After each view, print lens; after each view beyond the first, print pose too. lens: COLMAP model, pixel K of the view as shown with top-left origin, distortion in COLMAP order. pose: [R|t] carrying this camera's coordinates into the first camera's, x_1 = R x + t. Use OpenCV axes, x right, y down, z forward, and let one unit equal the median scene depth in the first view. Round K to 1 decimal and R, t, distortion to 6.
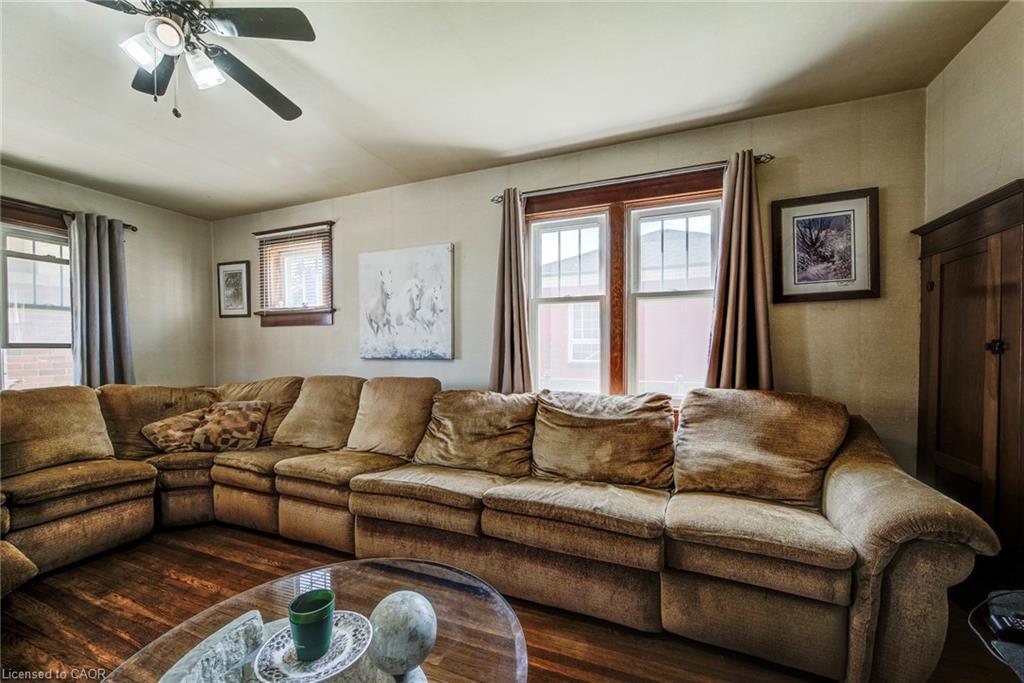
lens RADIAL K [[407.1, 0, 510.2], [0, 407.1, 352.6], [0, 0, 1]] dist [-0.000637, -0.000049]
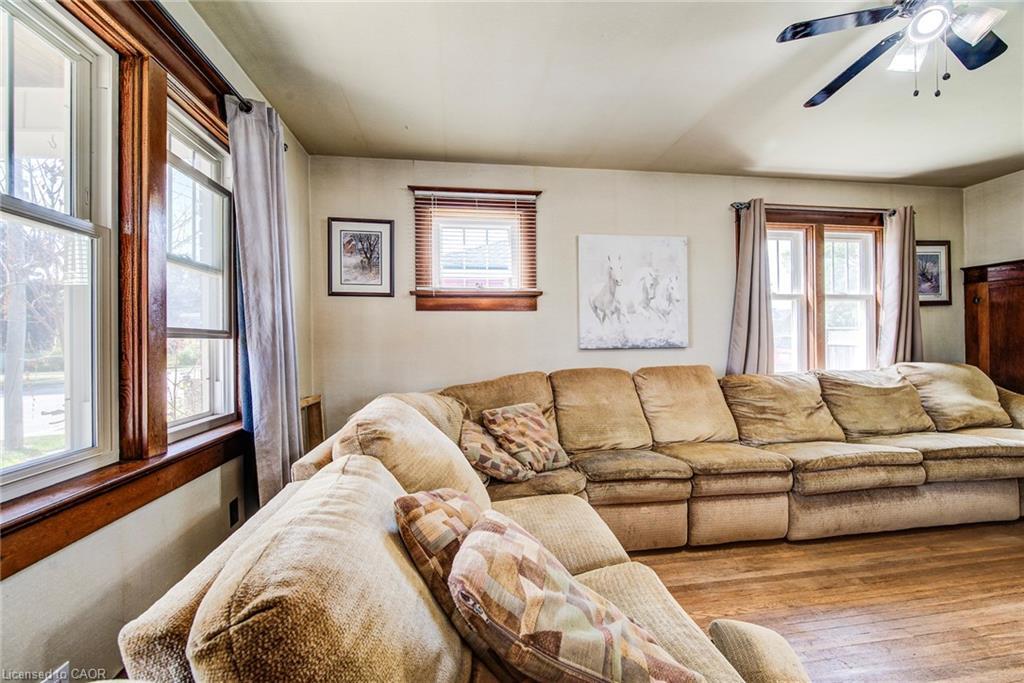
lens RADIAL K [[399.8, 0, 512.0], [0, 399.8, 341.5], [0, 0, 1]] dist [-0.006300, 0.000211]
pose [[0.863635, -0.003894, 0.504103, -1.014918], [0.015361, 0.999709, -0.018593, 0.012057], [-0.503883, 0.023801, 0.863444, 0.332640]]
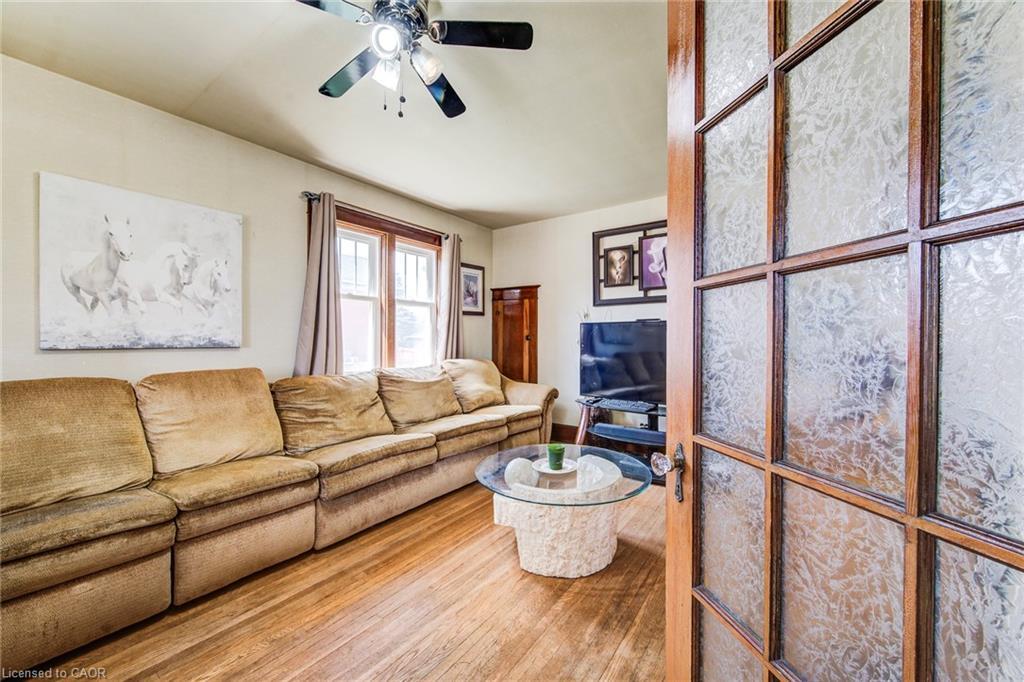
lens RADIAL K [[397.4, 0, 515.8], [0, 397.4, 343.7], [0, 0, 1]] dist [-0.012959, -0.000054]
pose [[0.219485, -0.003918, 0.975608, -0.818103], [0.010746, 0.999941, 0.001598, 0.012875], [-0.975557, 0.010133, 0.219514, 0.228885]]
